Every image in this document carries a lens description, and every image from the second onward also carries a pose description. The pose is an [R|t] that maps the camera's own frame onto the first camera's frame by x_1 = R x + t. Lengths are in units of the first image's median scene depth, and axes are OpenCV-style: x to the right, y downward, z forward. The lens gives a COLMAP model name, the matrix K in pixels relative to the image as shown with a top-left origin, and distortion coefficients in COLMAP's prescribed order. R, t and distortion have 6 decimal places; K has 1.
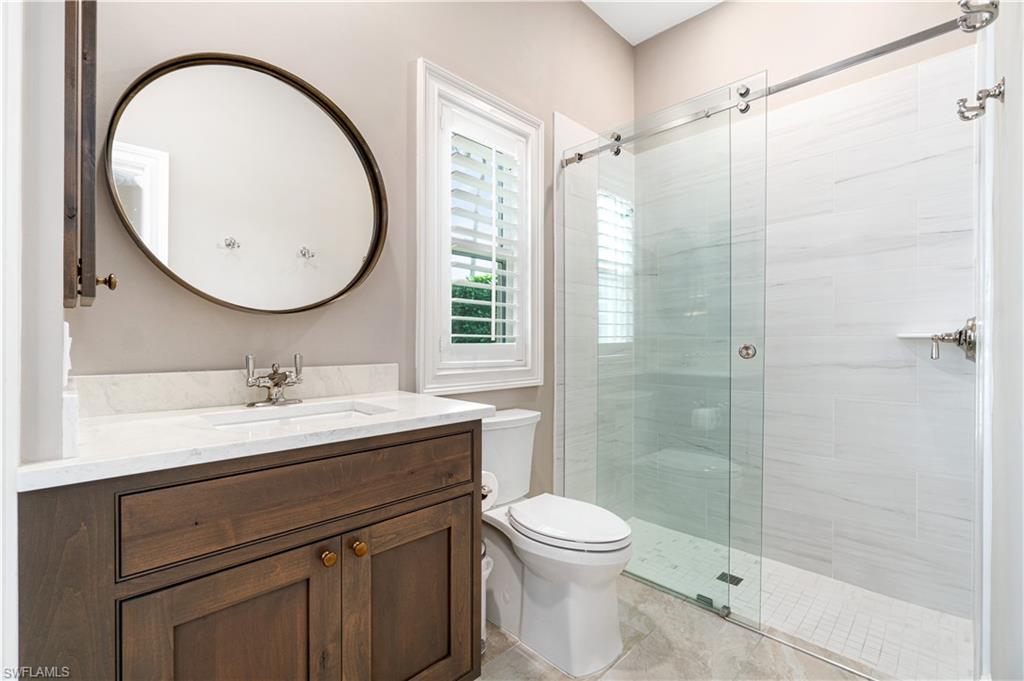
lens RADIAL K [[442.3, 0, 510.6], [0, 442.3, 338.8], [0, 0, 1]] dist [-0.011209, 0.000528]
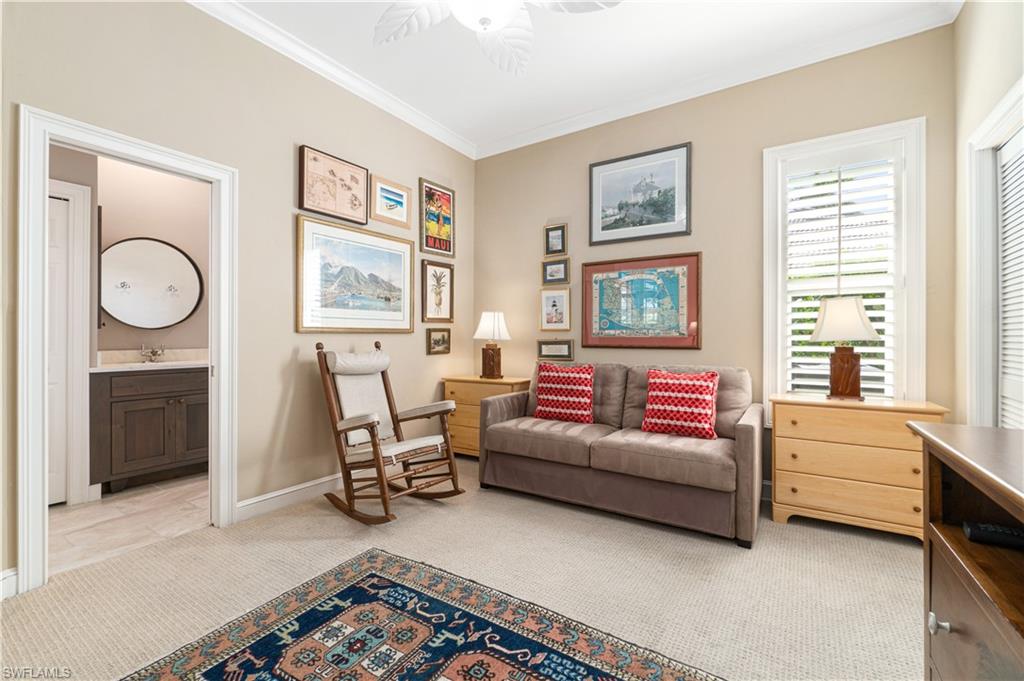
lens RADIAL K [[442.3, 0, 510.4], [0, 442.3, 338.3], [0, 0, 1]] dist [-0.011209, 0.000528]
pose [[0.981267, -0.004001, 0.192609, 1.516154], [0.003077, 0.999982, 0.005096, -0.013625], [-0.192626, -0.004407, 0.981262, -2.849969]]
